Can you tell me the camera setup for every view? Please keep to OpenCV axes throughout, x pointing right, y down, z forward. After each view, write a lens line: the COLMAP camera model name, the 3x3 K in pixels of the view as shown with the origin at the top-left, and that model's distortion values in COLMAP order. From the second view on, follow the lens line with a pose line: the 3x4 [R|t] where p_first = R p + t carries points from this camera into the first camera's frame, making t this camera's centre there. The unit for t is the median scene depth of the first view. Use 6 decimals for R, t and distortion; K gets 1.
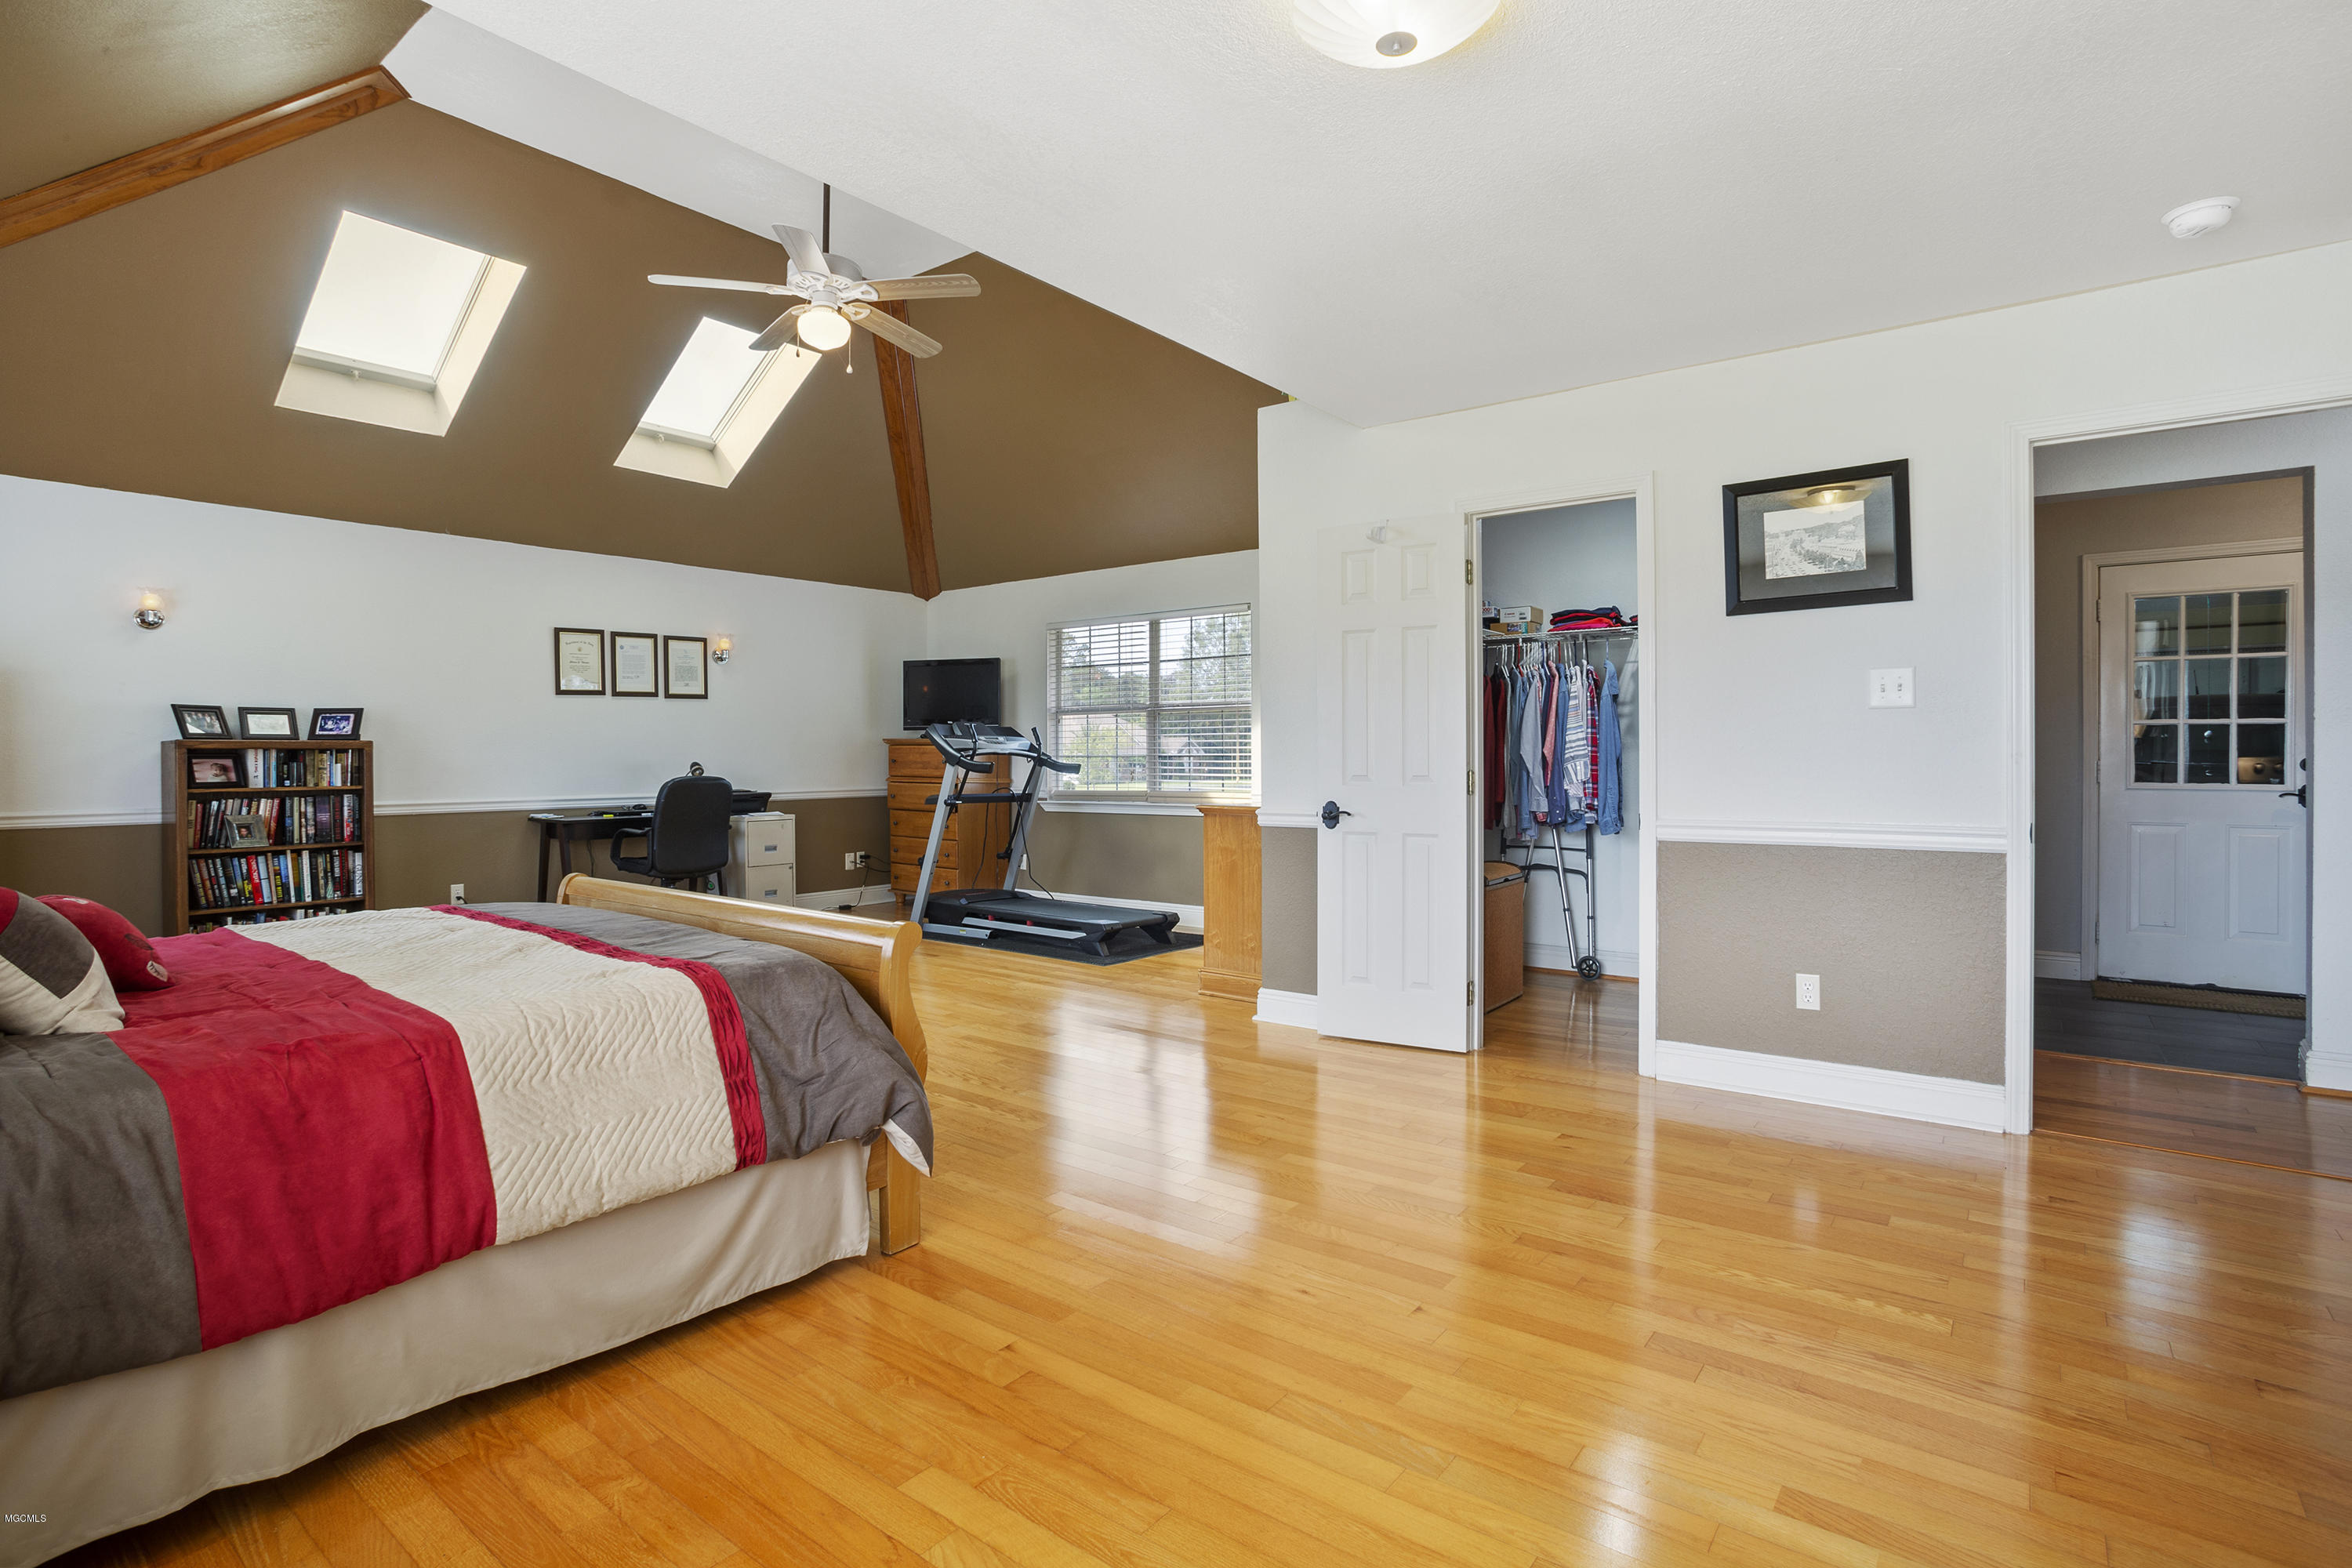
lens RADIAL K [[1159.9, 0, 1182.4], [0, 1159.9, 736.9], [0, 0, 1]] dist [-0.074921, 0.032447]
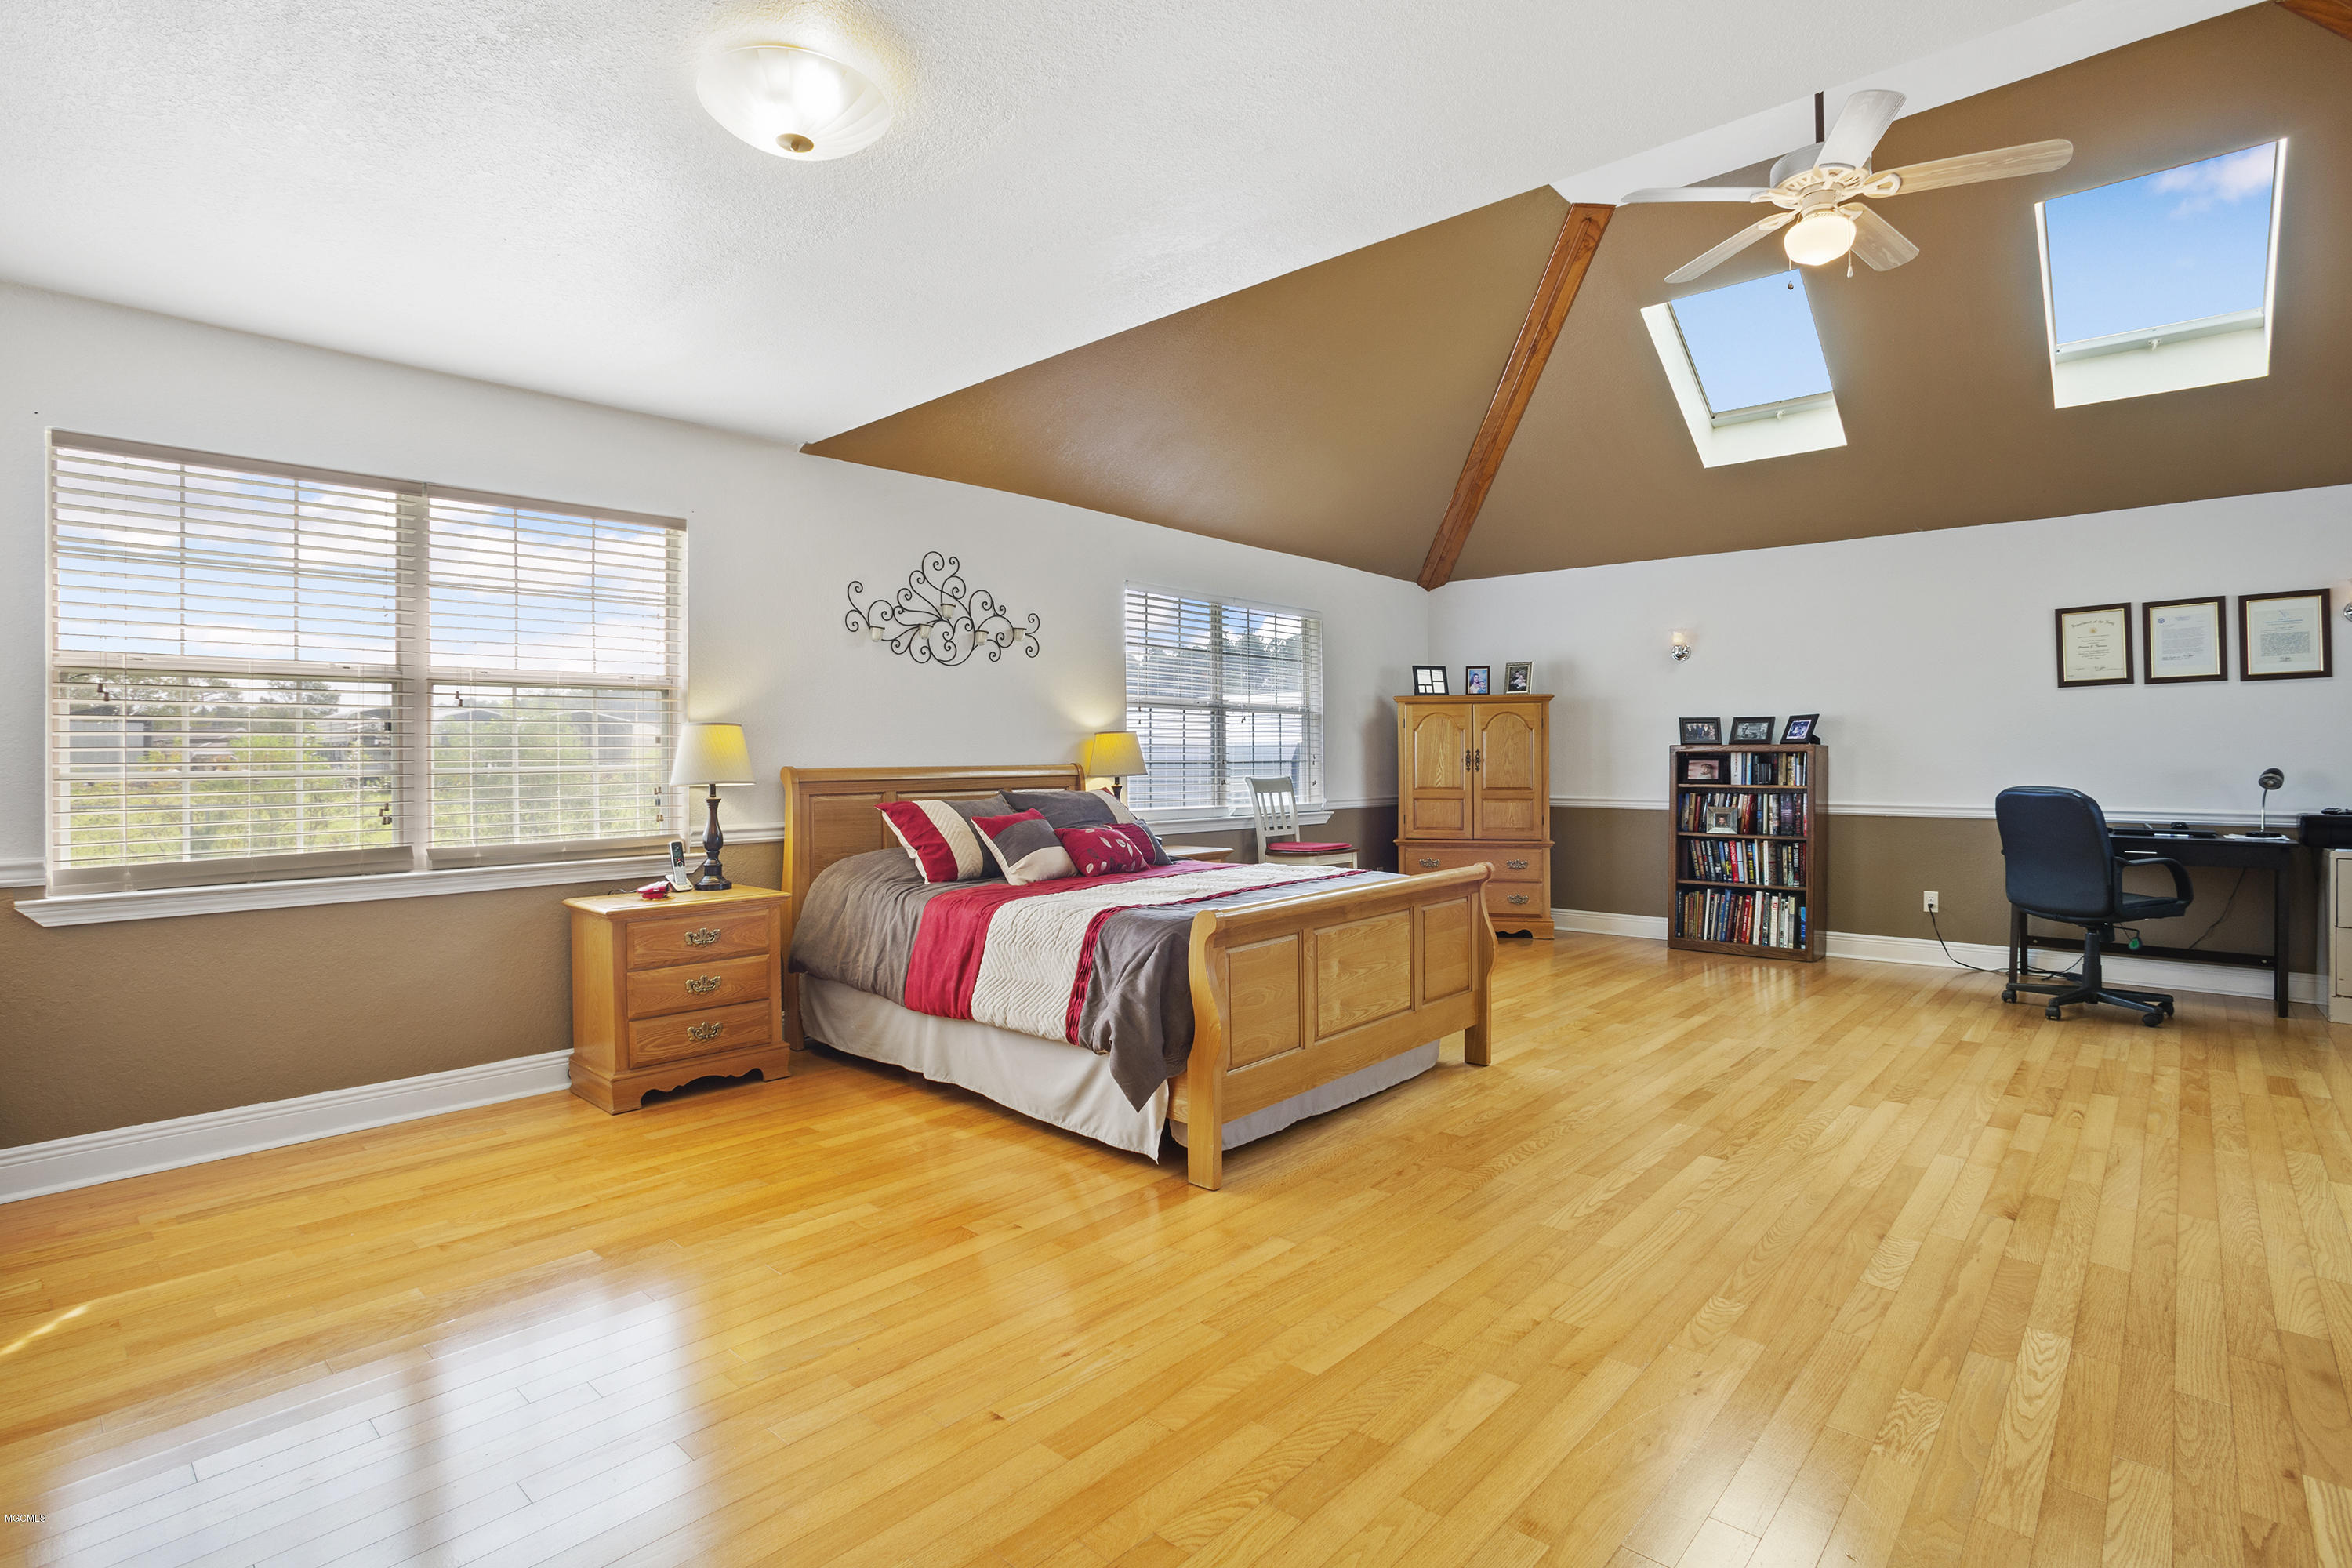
lens RADIAL K [[1147.7, 0, 1172.3], [0, 1147.7, 769.5], [0, 0, 1]] dist [-0.077172, 0.031650]
pose [[-0.076633, 0.011462, -0.996994, 0.411918], [0.015222, 0.999831, 0.010324, 0.007480], [0.996943, -0.014385, -0.076794, 0.486336]]
